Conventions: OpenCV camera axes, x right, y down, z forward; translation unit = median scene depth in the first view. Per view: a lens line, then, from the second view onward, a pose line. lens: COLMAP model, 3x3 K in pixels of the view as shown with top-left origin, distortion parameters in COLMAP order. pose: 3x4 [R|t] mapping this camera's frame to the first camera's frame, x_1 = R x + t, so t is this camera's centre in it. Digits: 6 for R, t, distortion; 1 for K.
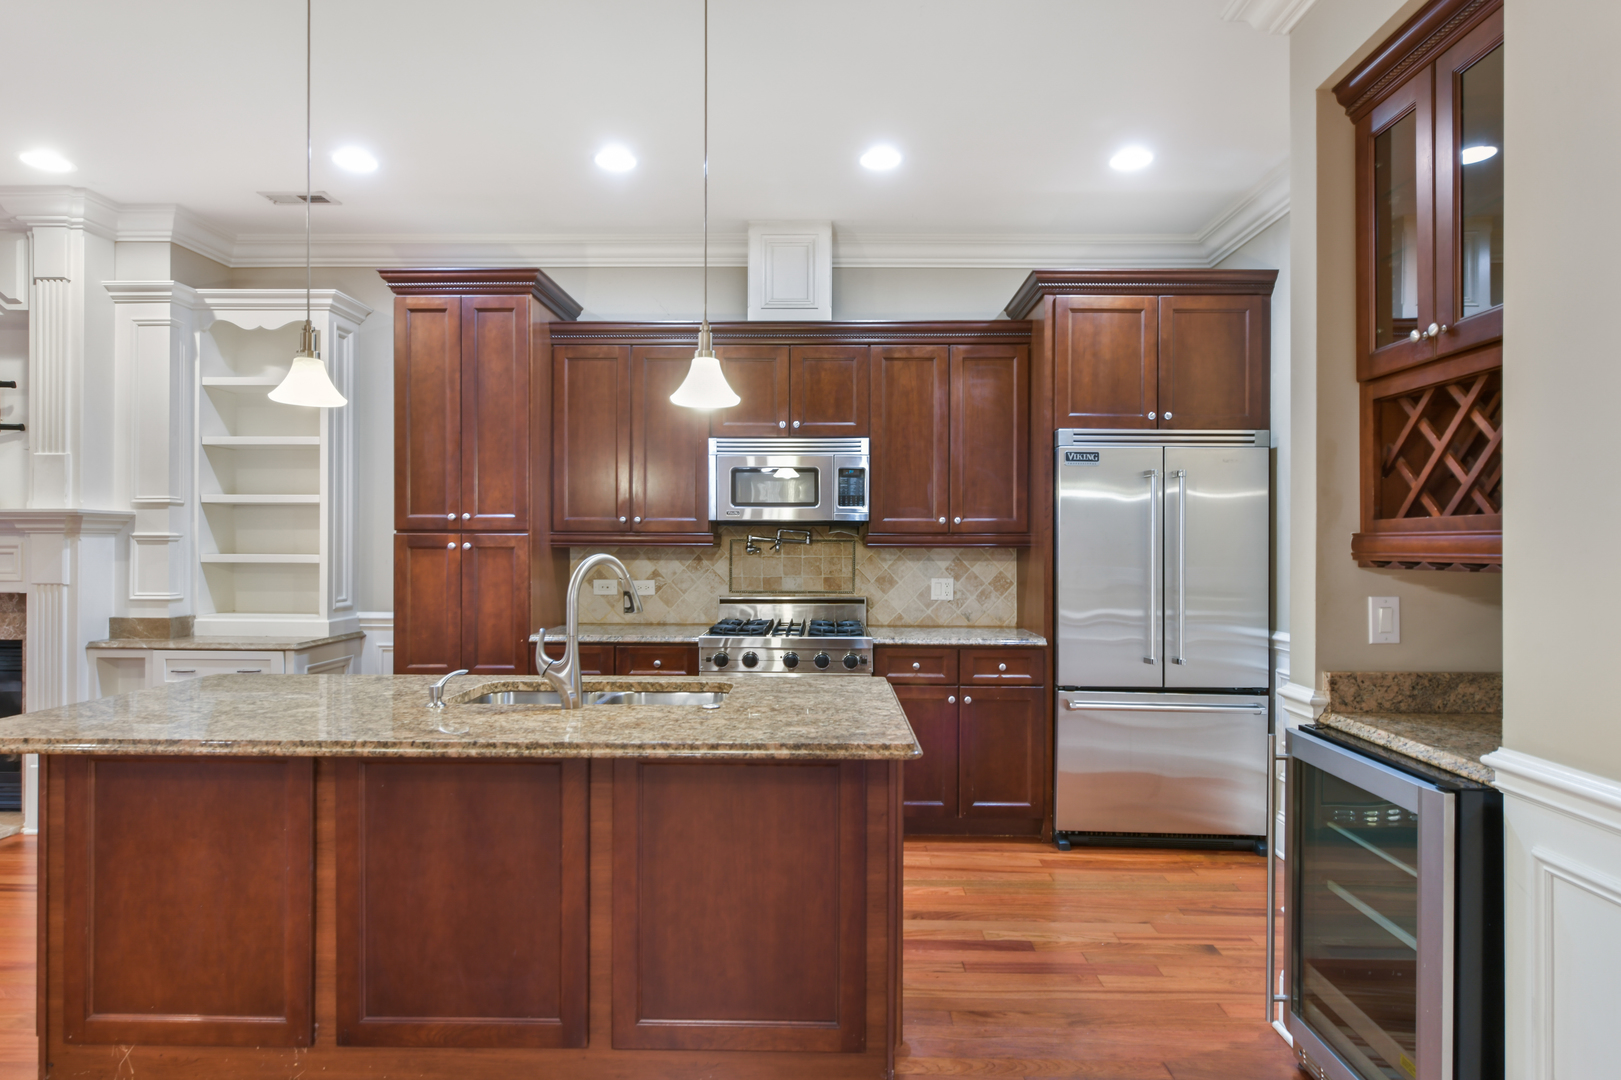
lens RADIAL K [[880.8, 0, 809.7], [0, 880.8, 545.6], [0, 0, 1]] dist [0.004485, -0.002097]
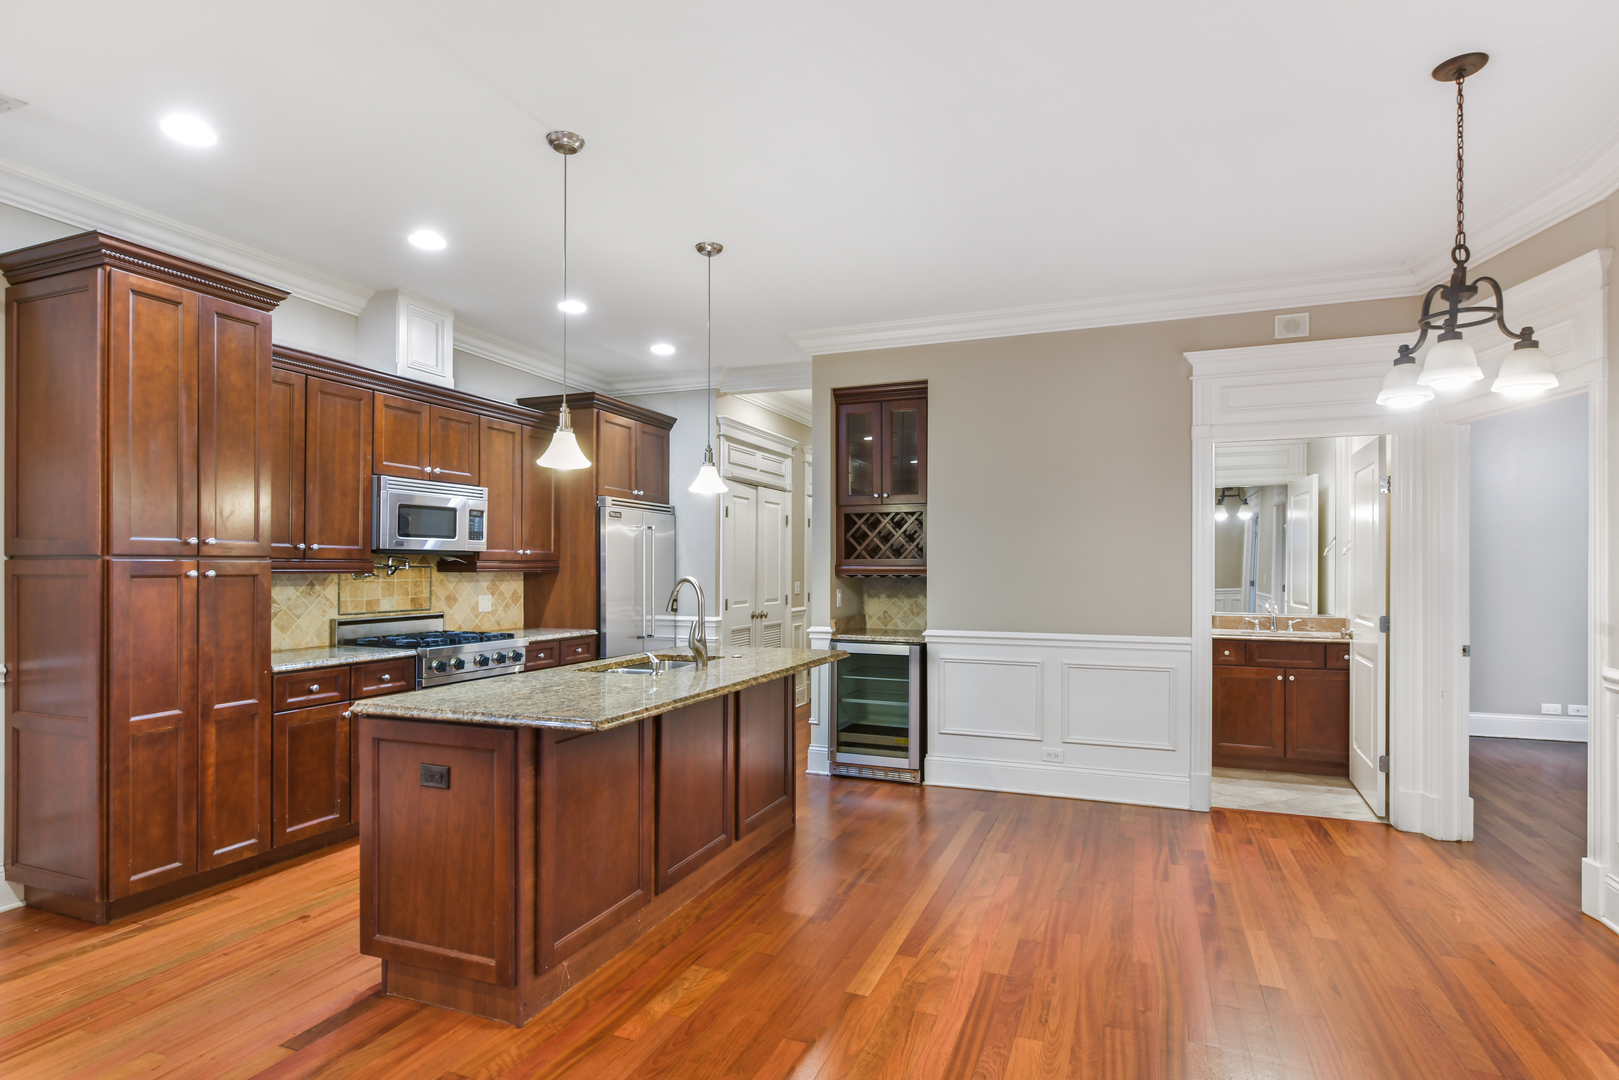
lens RADIAL K [[844.0, 0, 819.8], [0, 844.0, 562.4], [0, 0, 1]] dist [0.000888, -0.000280]
pose [[0.335537, 0.003101, 0.942022, -0.973890], [0.001351, 0.999992, -0.003773, -0.007147], [-0.942026, 0.002539, 0.335530, 0.122070]]
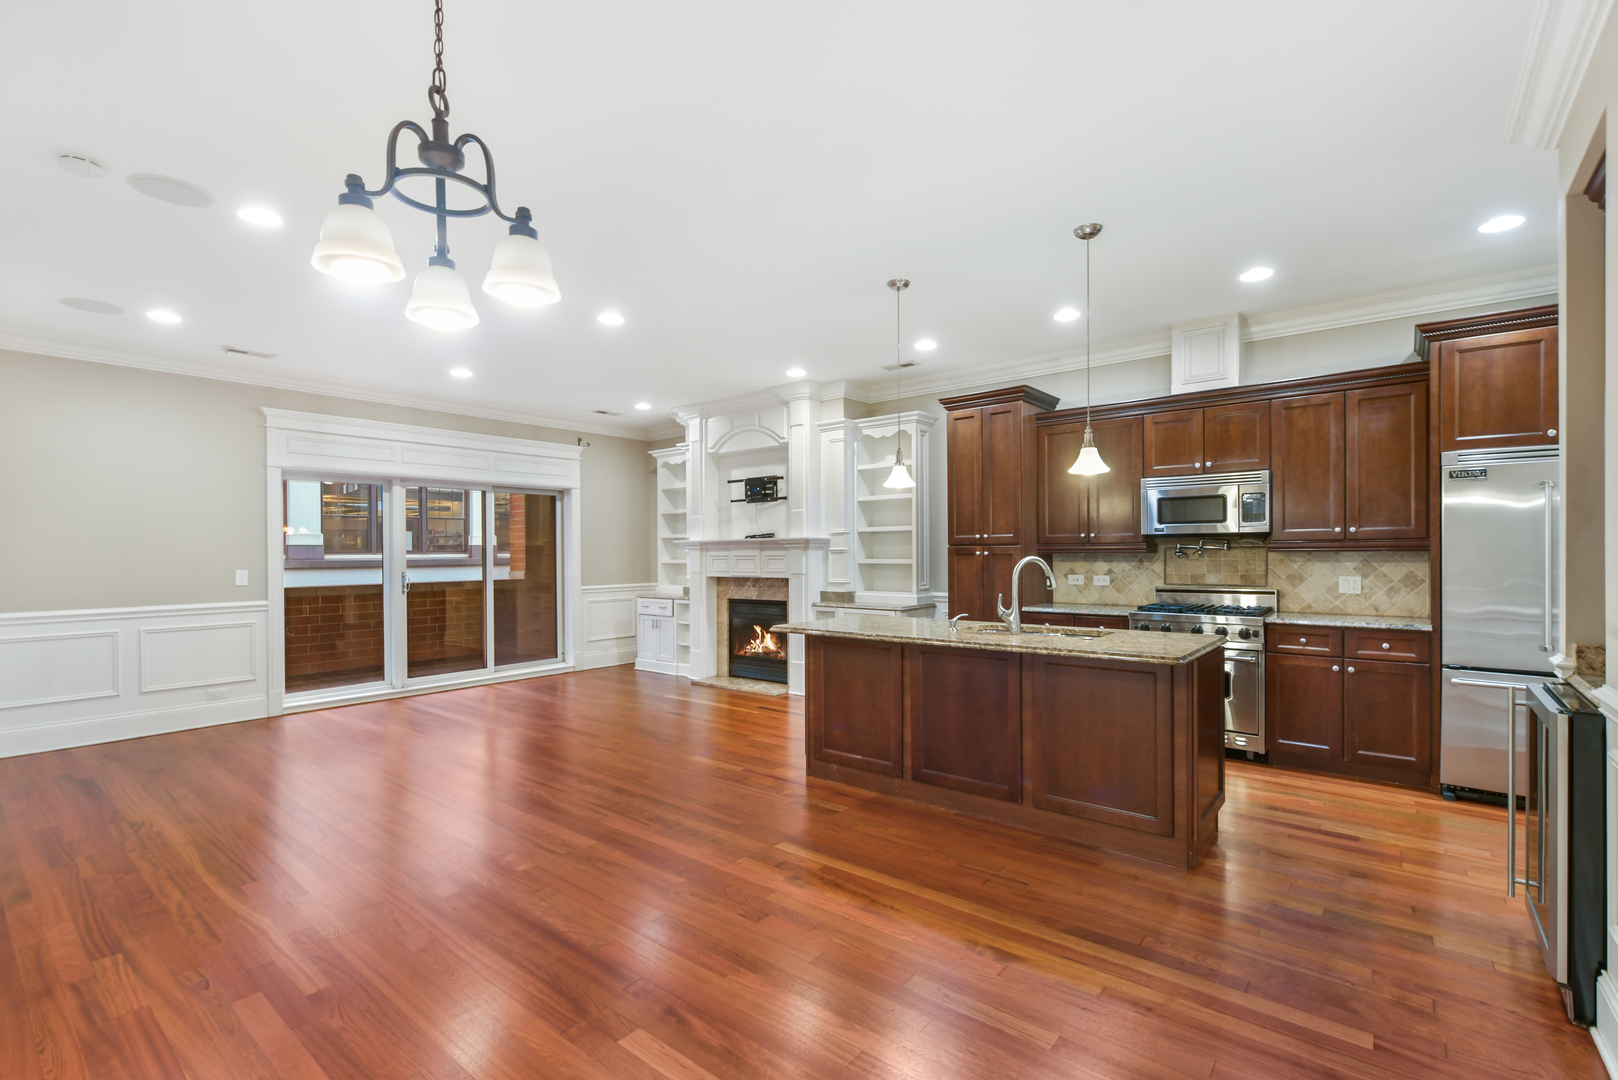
lens RADIAL K [[717.2, 0, 813.7], [0, 717.2, 556.2], [0, 0, 1]] dist [-0.001028, 0.000292]
pose [[0.788301, -0.006488, -0.615256, 0.198223], [0.008122, 0.999967, -0.000138, 0.003130], [0.615236, -0.004888, 0.788328, -0.295112]]
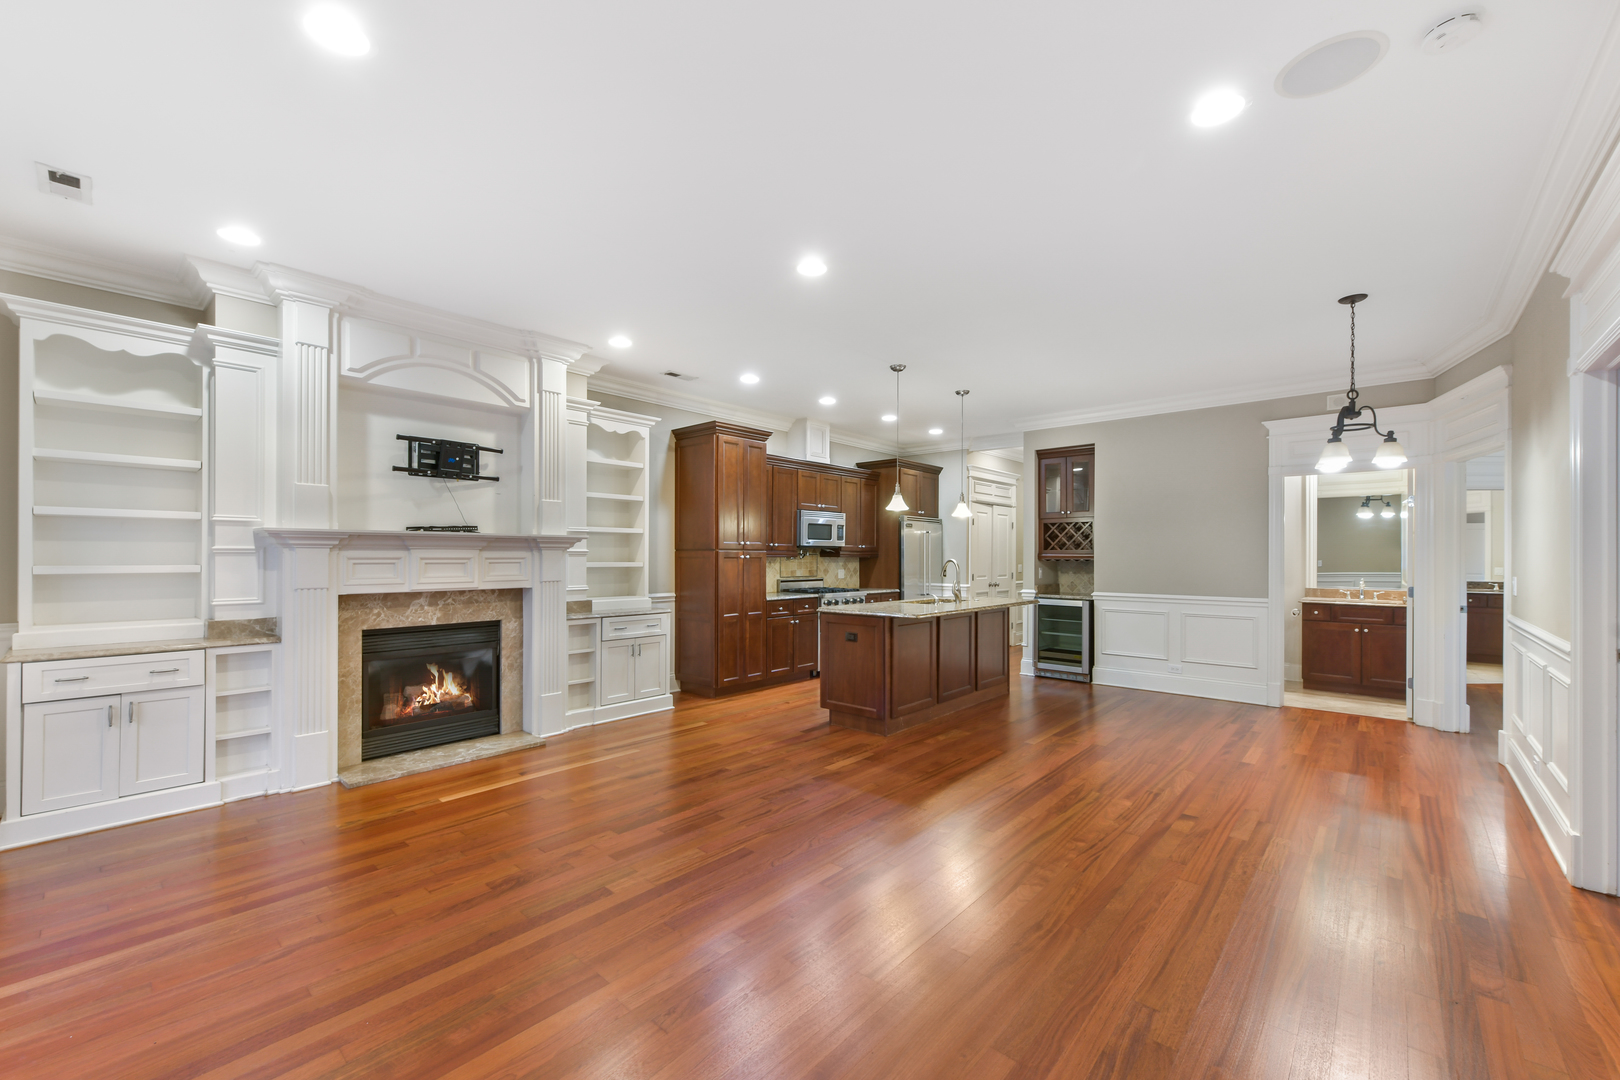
lens RADIAL K [[661.2, 0, 810.3], [0, 661.2, 553.0], [0, 0, 1]] dist [0.007989, -0.000130]
pose [[0.643524, 0.002127, 0.765423, -1.488035], [0.000187, 0.999996, -0.002936, -0.004365], [-0.765425, 0.002032, 0.643521, -0.142256]]
